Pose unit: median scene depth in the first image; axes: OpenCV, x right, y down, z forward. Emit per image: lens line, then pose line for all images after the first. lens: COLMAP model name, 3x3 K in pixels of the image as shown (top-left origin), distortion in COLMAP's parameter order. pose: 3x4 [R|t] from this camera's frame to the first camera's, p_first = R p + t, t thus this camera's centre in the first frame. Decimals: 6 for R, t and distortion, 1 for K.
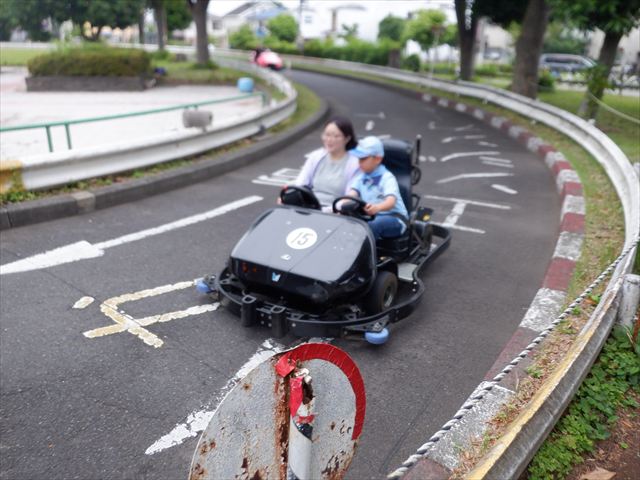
lens RADIAL K [[524.0, 0, 322.1], [0, 524.0, 234.9], [0, 0, 1]] dist [-0.002202, -0.012527]
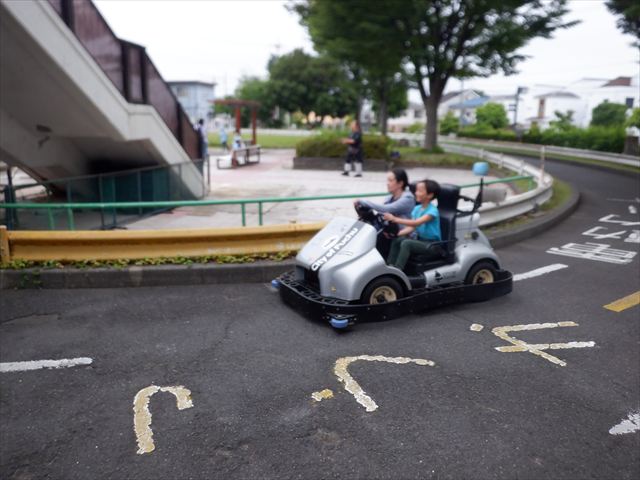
lens RADIAL K [[524.0, 0, 318.2], [0, 524.0, 236.0], [0, 0, 1]] dist [-0.002202, -0.012527]
pose [[0.939670, 0.065879, -0.335679, -0.222502], [-0.115479, 0.984766, -0.129998, 0.066148], [0.322001, 0.160919, 0.932963, -0.195485]]
